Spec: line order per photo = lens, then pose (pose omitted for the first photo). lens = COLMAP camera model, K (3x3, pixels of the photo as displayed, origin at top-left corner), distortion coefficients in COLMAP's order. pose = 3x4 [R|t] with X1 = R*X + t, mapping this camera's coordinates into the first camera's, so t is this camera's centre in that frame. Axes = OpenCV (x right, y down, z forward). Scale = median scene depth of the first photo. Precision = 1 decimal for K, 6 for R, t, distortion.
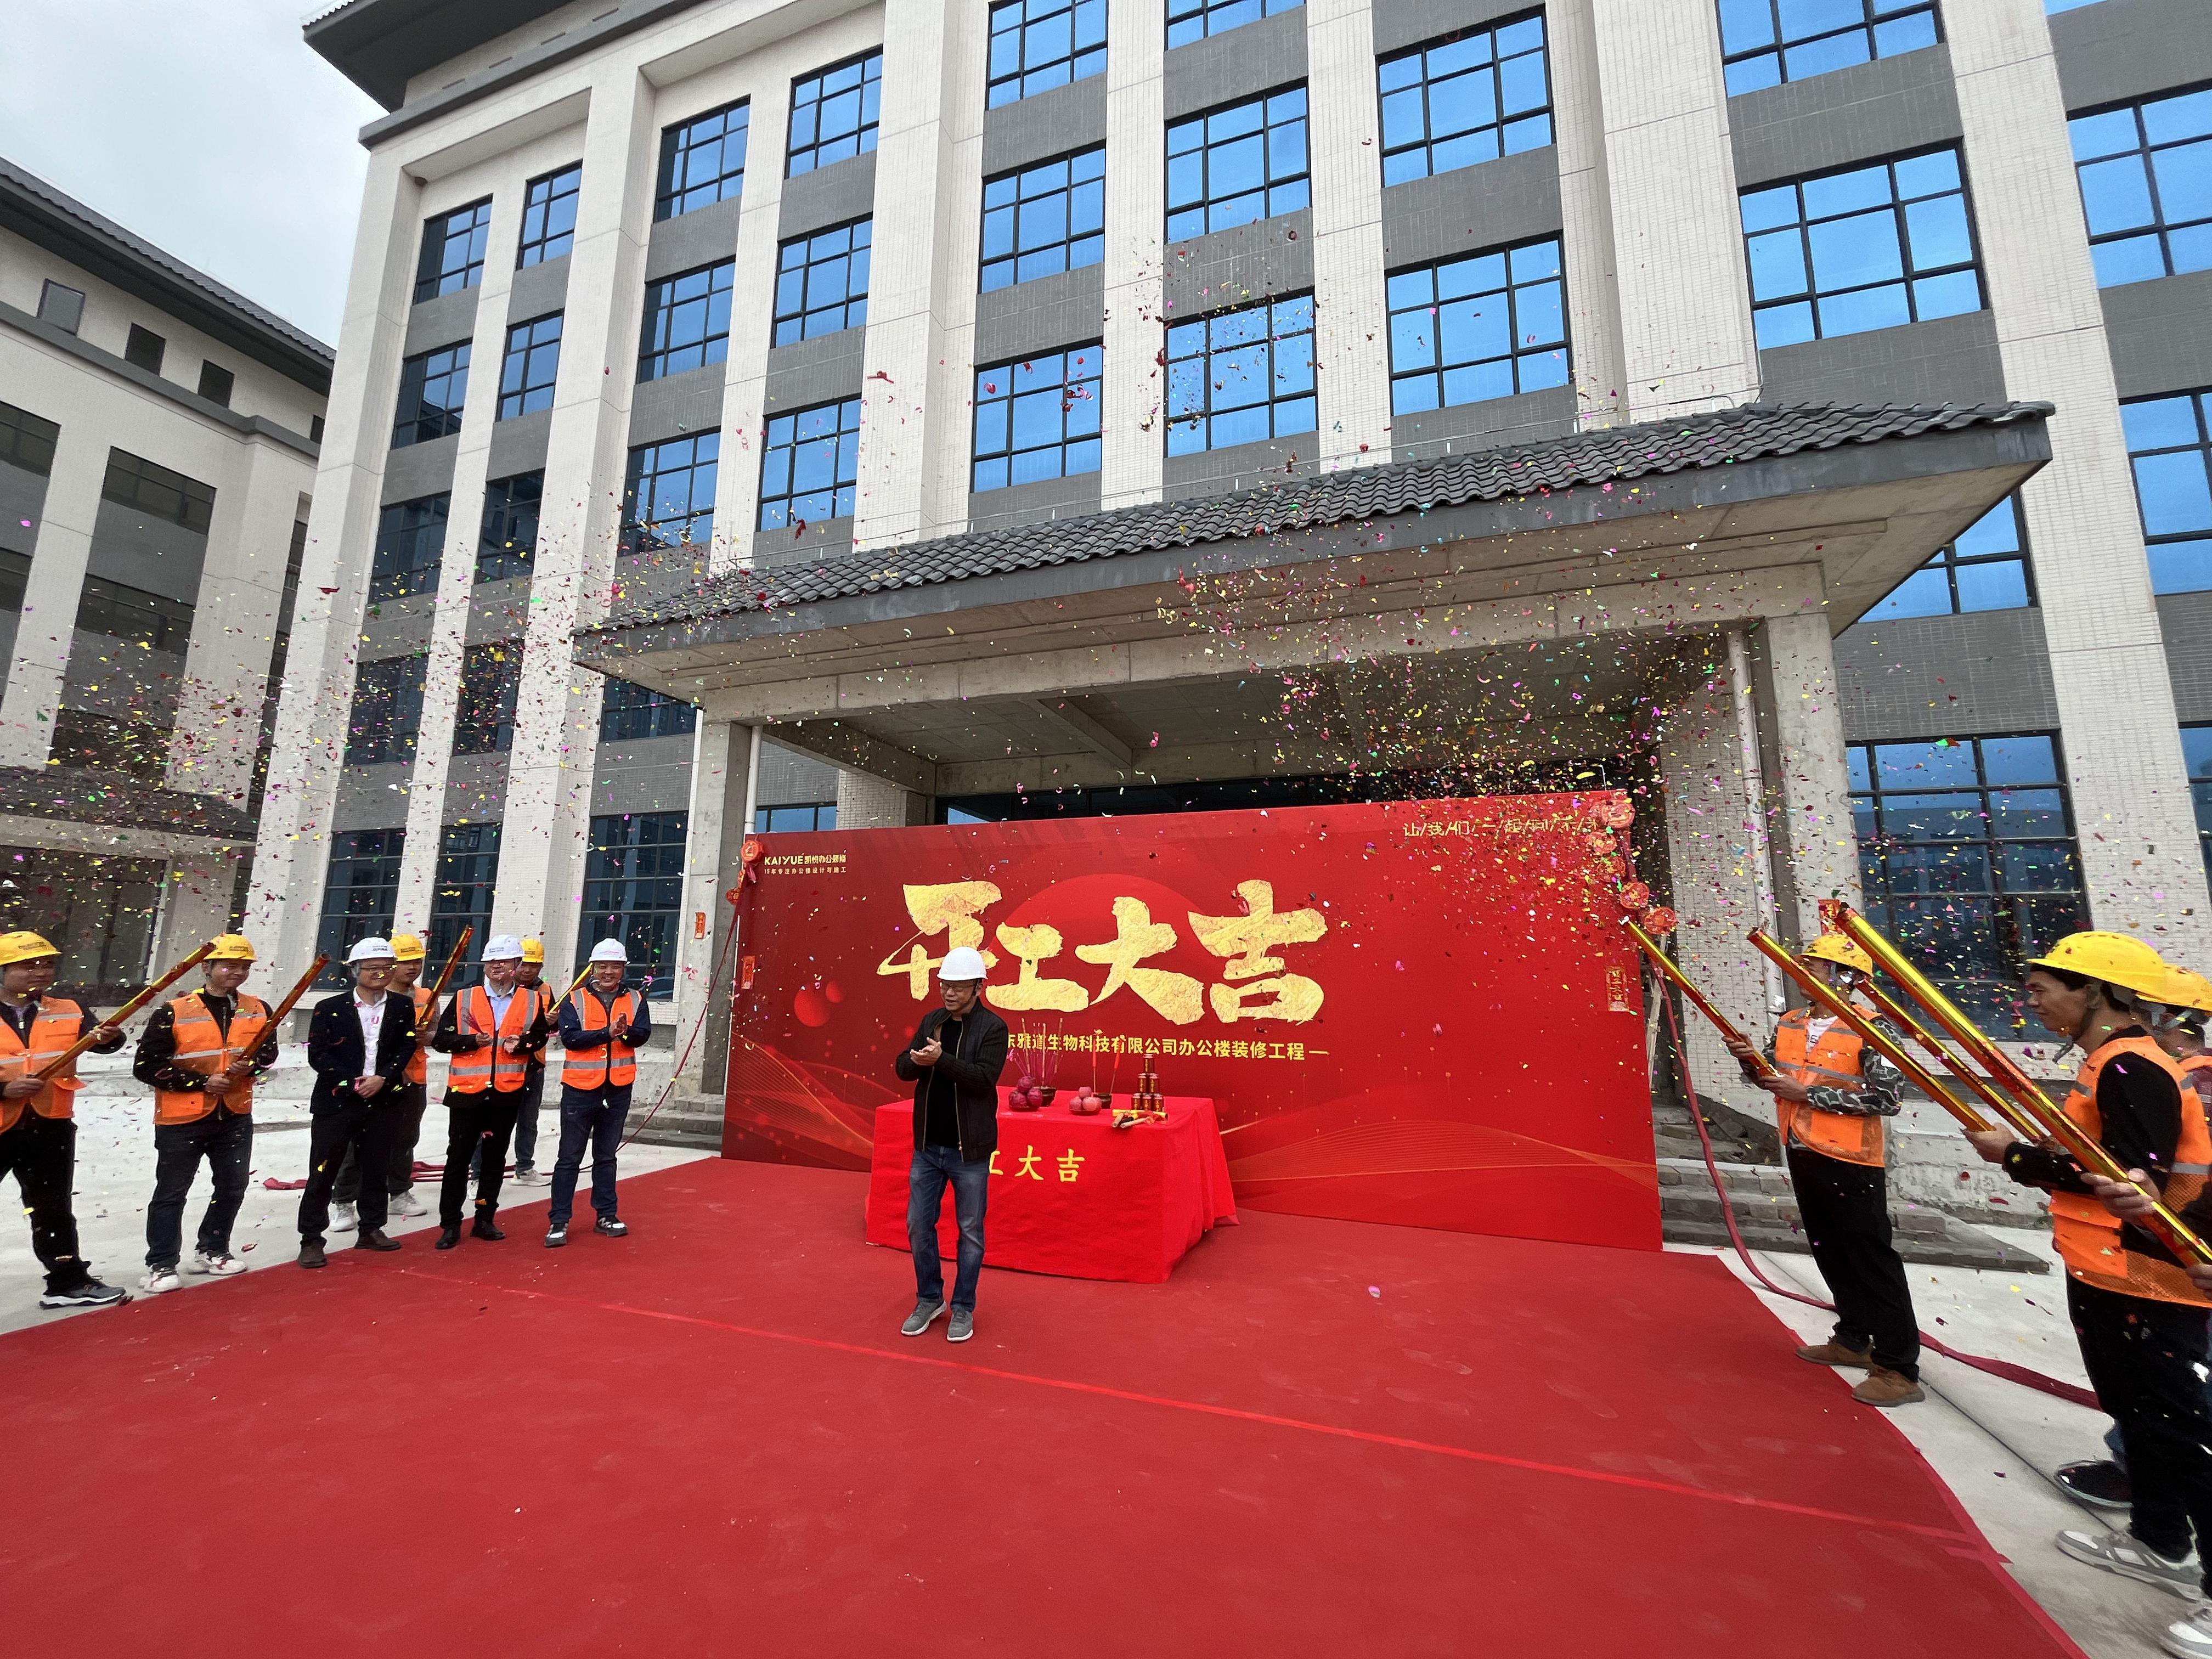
lens RADIAL K [[905.6, 0, 1082.1], [0, 905.6, 852.4], [0, 0, 1]] dist [-0.003977, -0.000099]
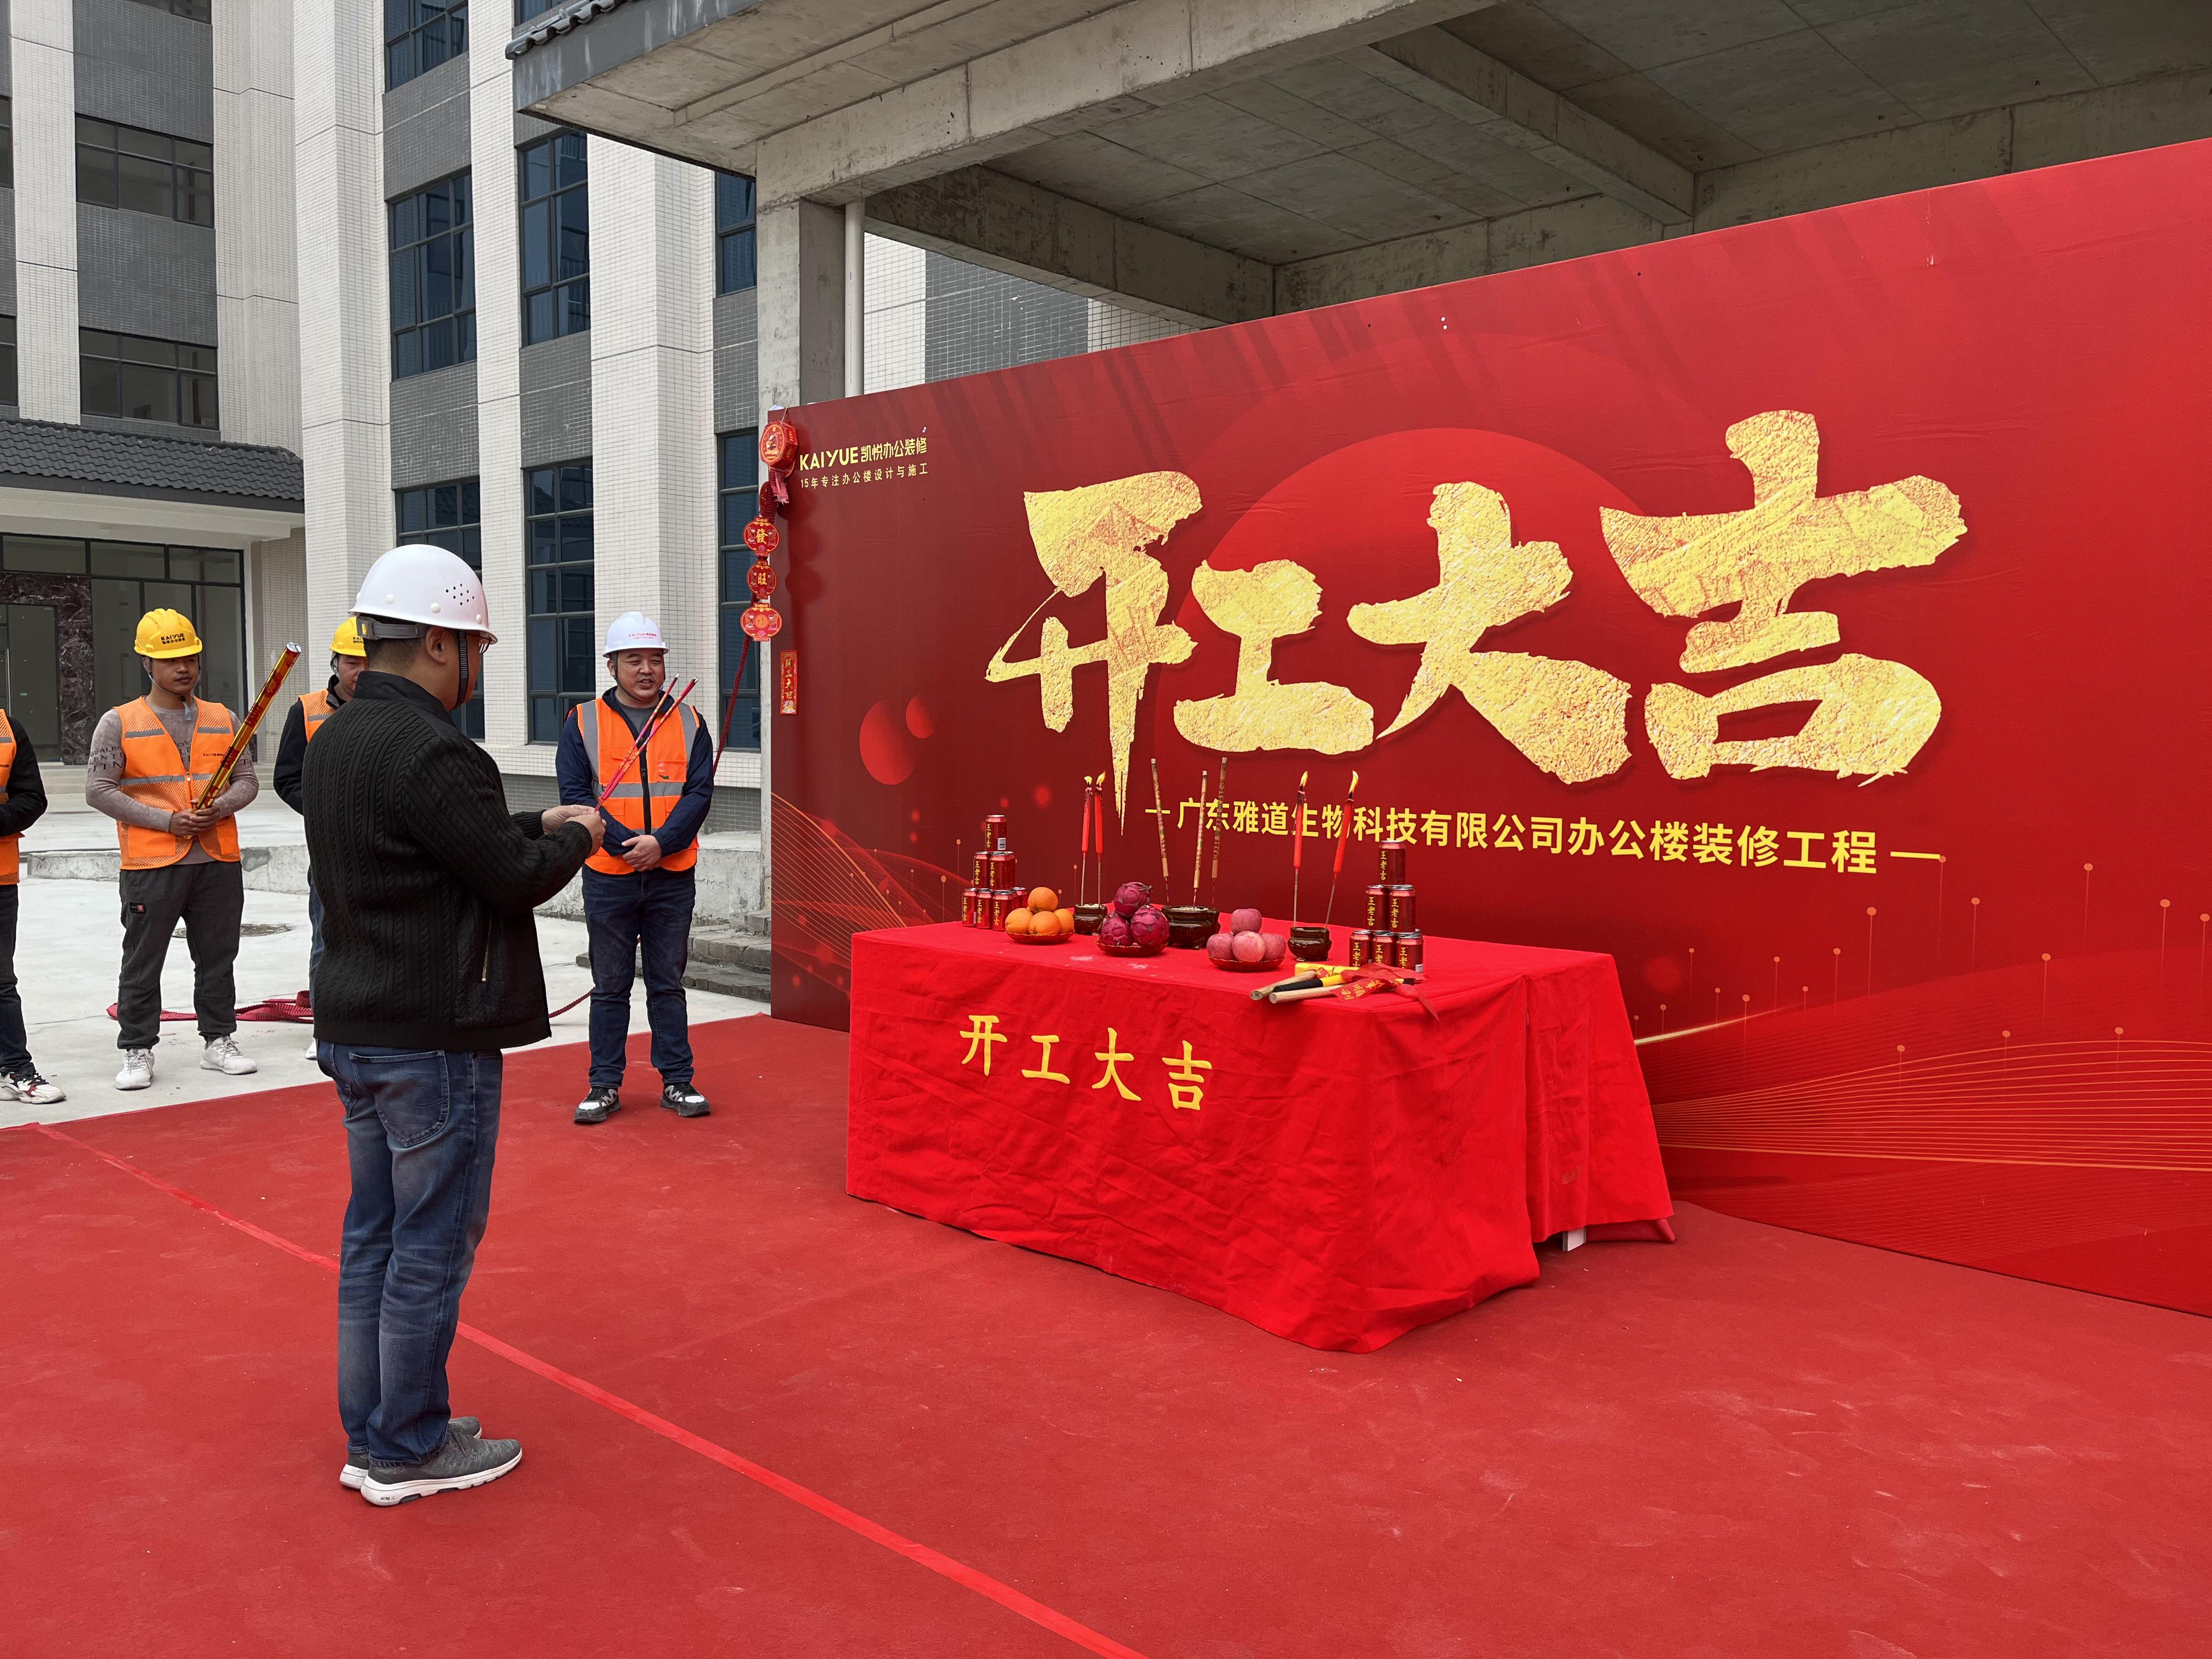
lens RADIAL K [[1651.2, 0, 1069.9], [0, 1651.2, 874.8], [0, 0, 1]] dist [0.065440, -0.090901]
pose [[0.926414, 0.034920, -0.374883, 0.169294], [0.048209, 0.976491, 0.210096, 0.053810], [0.373407, -0.212709, 0.902952, 0.190046]]
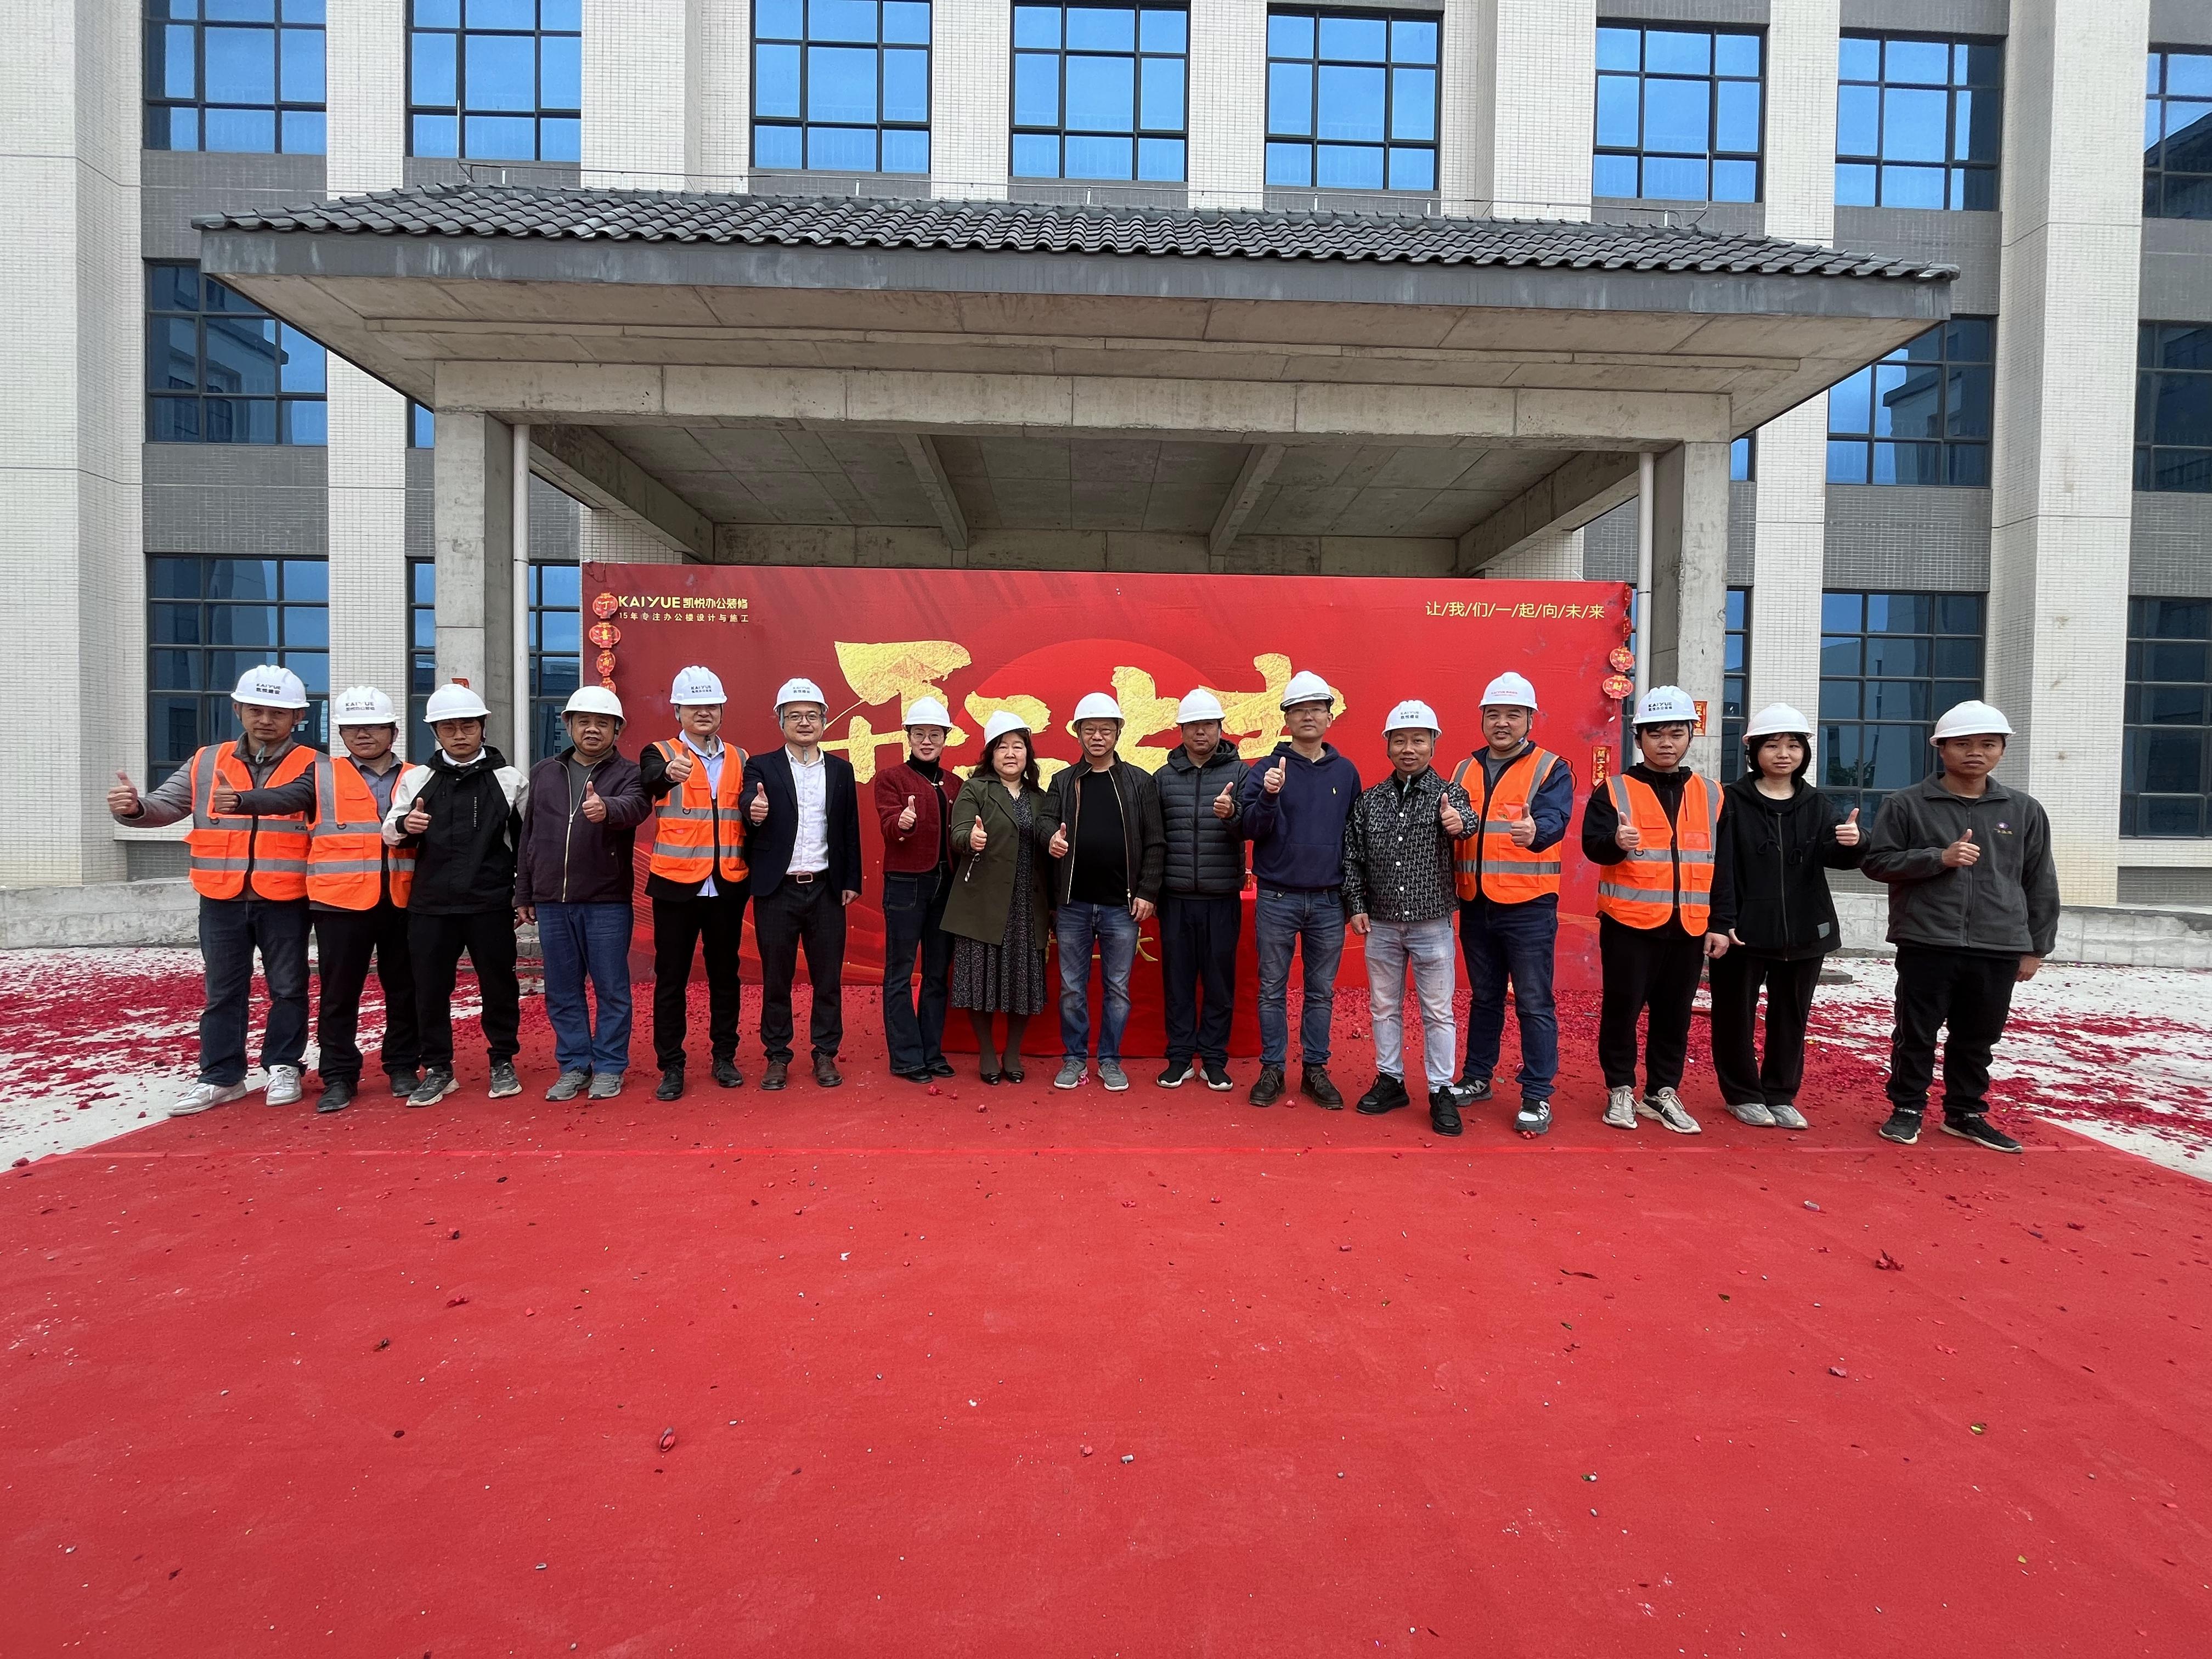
lens RADIAL K [[905.6, 0, 1082.1], [0, 905.6, 852.4], [0, 0, 1]] dist [-0.003977, -0.000099]
pose [[0.931980, -0.013940, 0.362241, -0.305992], [-0.052071, 0.983750, 0.171827, 0.075112], [-0.358750, -0.179001, 0.916110, 0.160369]]
